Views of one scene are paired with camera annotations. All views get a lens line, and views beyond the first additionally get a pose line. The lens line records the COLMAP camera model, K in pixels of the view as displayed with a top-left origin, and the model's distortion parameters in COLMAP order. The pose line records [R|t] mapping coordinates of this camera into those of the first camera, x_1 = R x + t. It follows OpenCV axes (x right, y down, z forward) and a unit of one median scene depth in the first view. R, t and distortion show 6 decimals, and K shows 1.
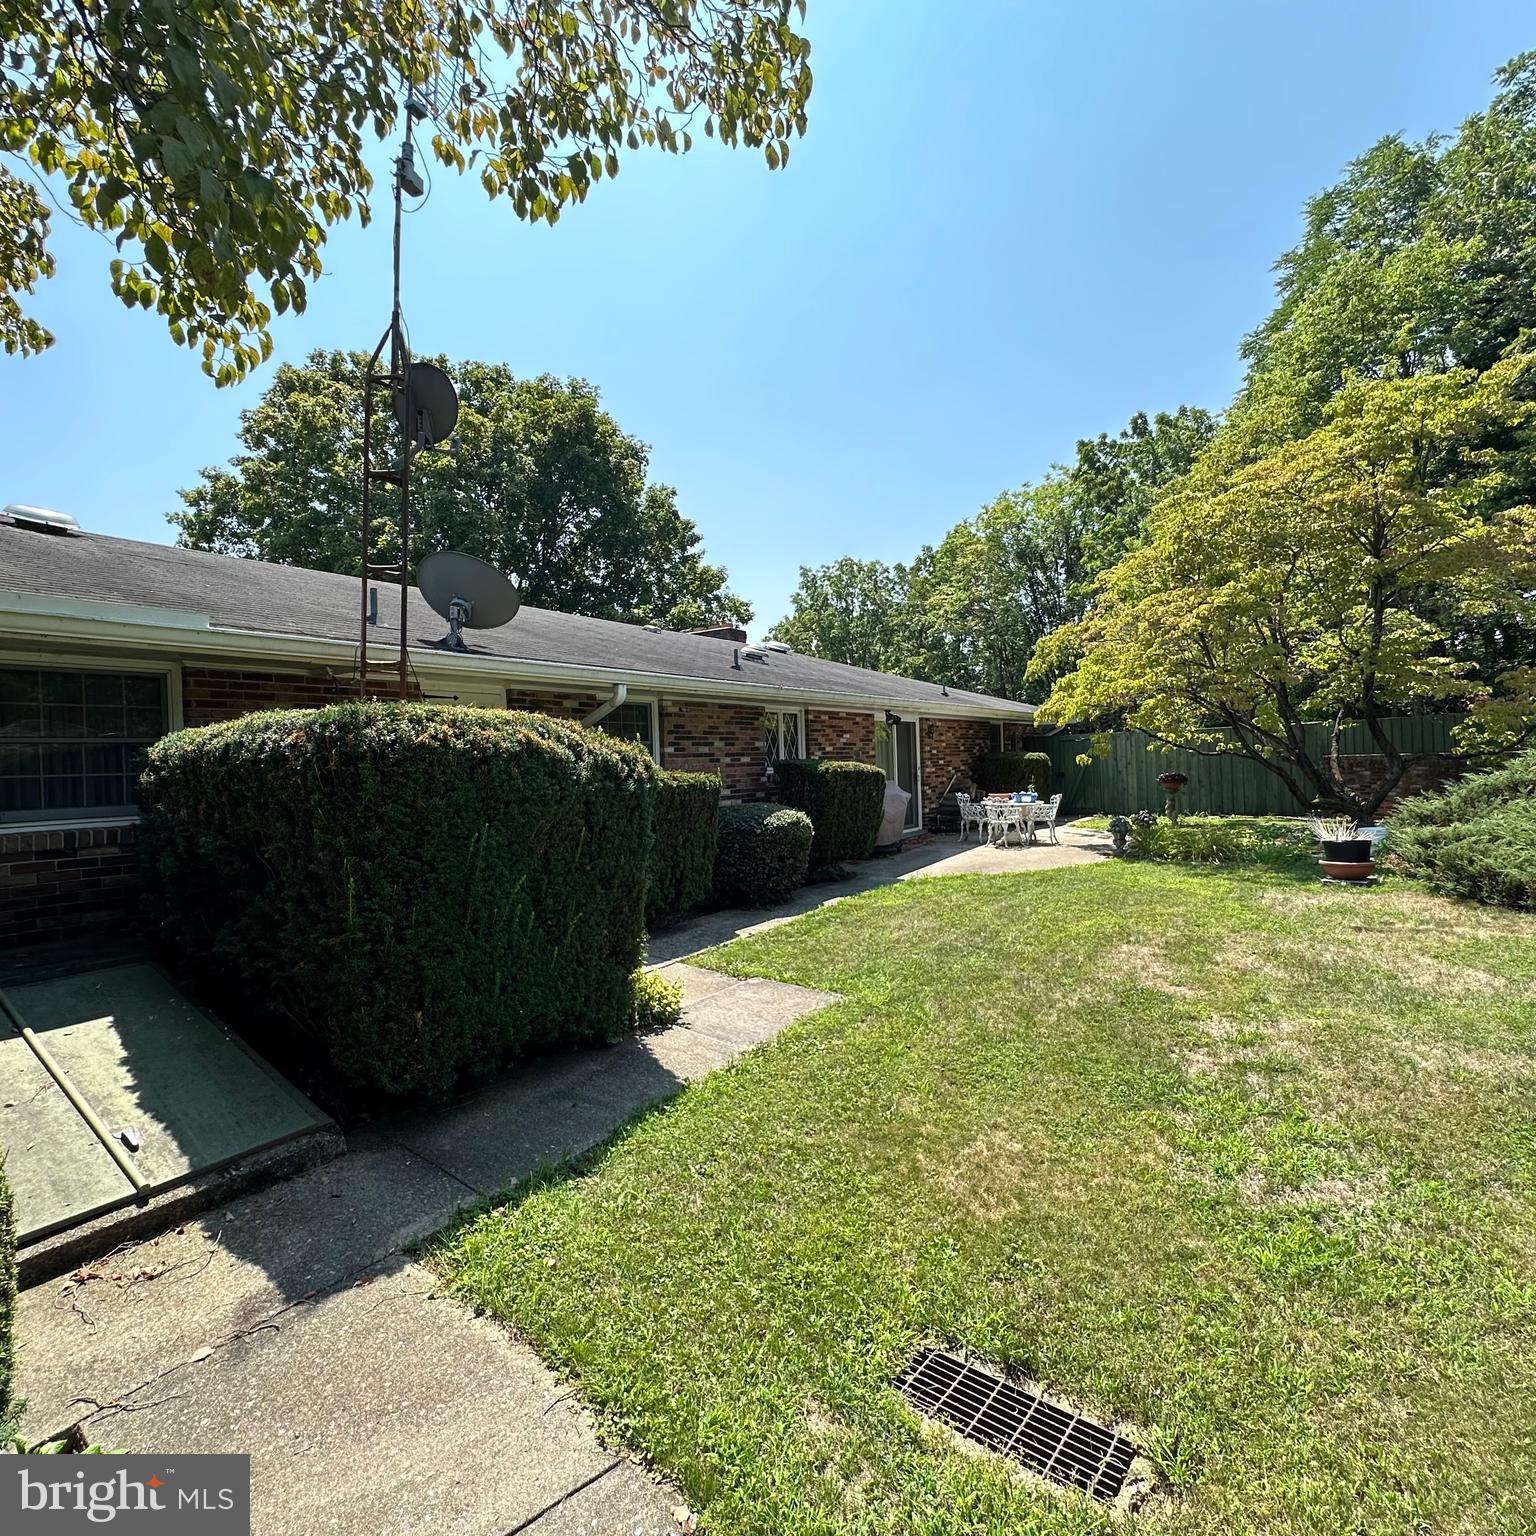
lens RADIAL K [[820.4, 0, 764.2], [0, 820.4, 763.3], [0, 0, 1]] dist [-0.007924, 0.003298]
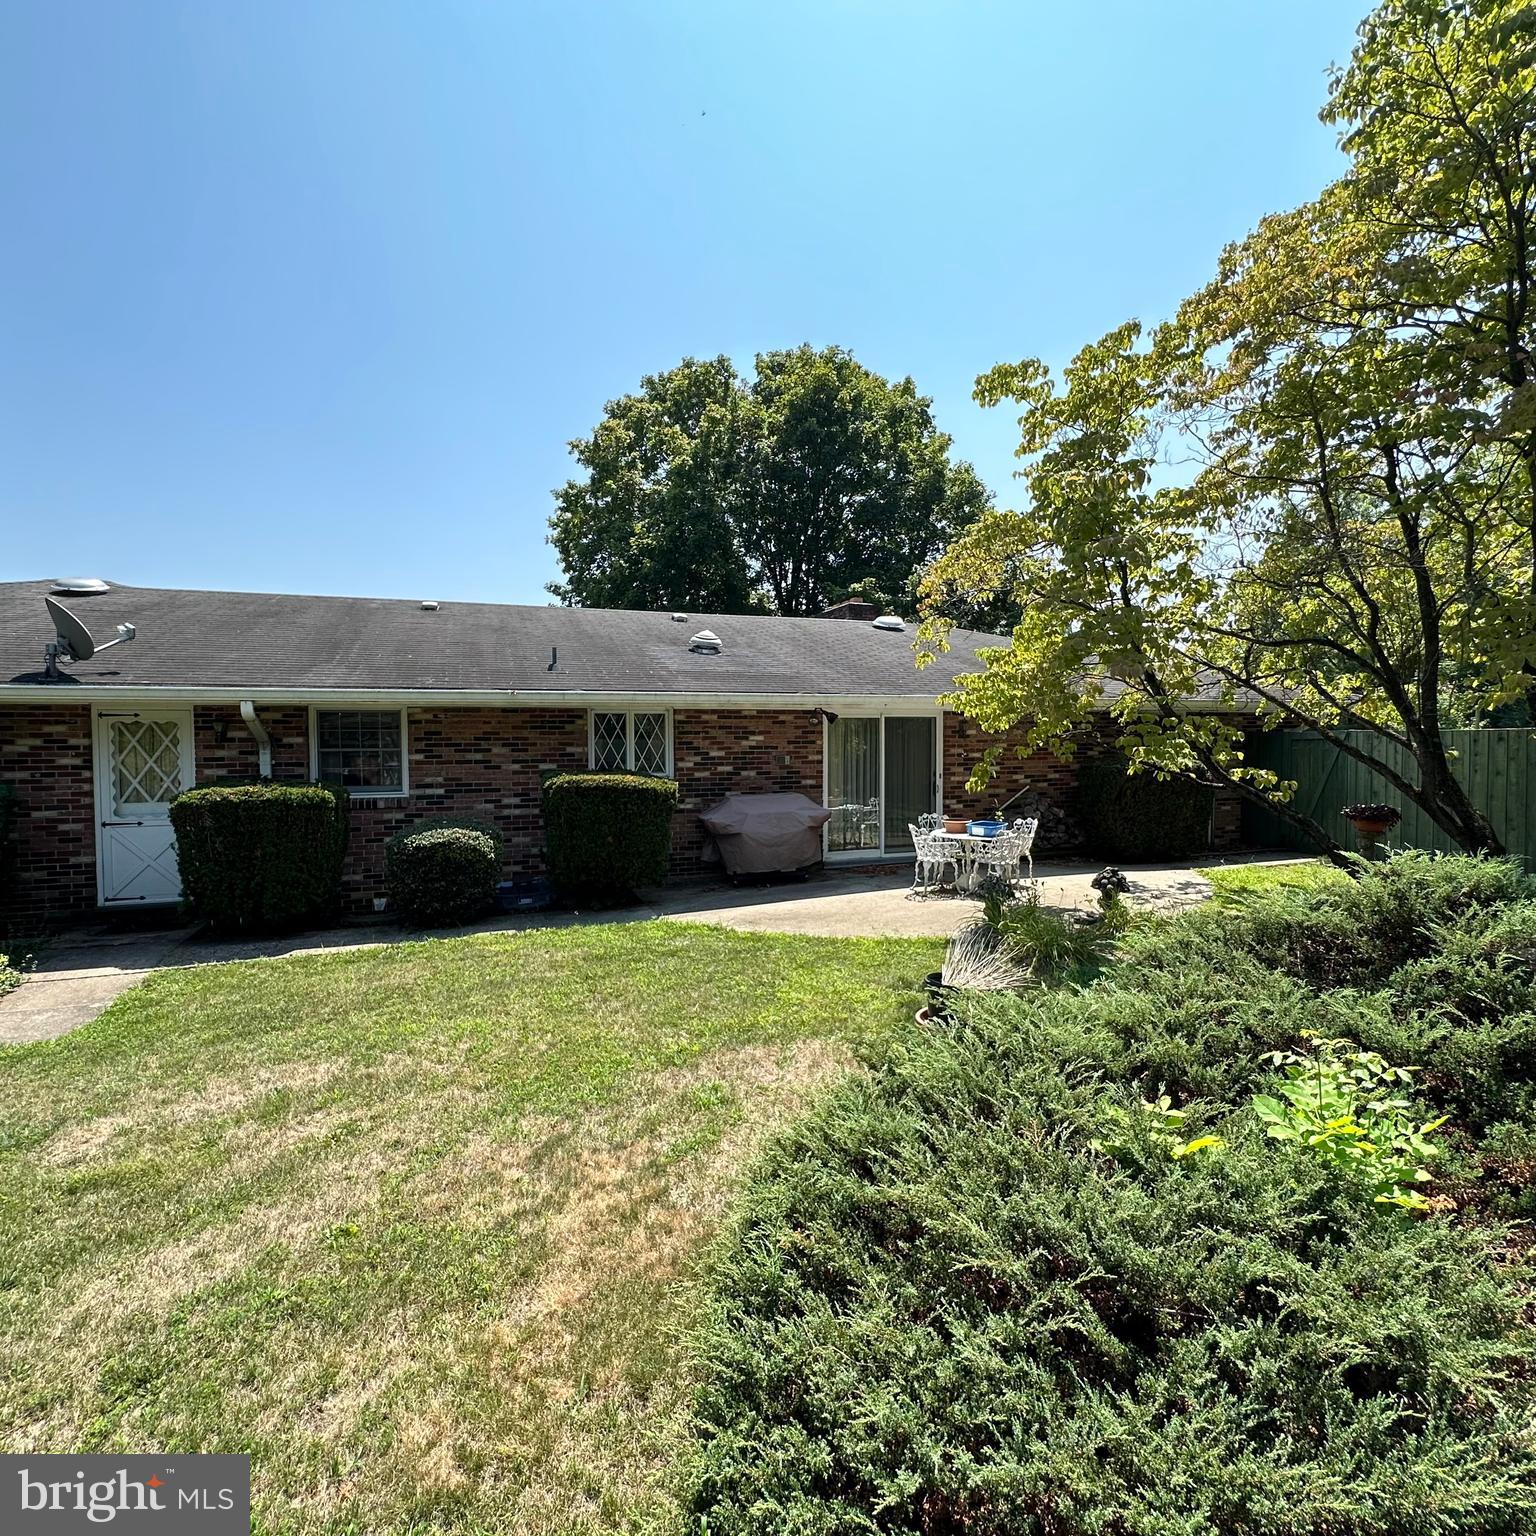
lens RADIAL K [[820.4, 0, 768.2], [0, 820.4, 766.5], [0, 0, 1]] dist [-0.007924, 0.003298]
pose [[0.823246, 0.045493, -0.565860, 0.664683], [-0.020062, 0.998493, 0.051089, -0.053407], [0.567331, -0.030706, 0.822917, 0.346138]]
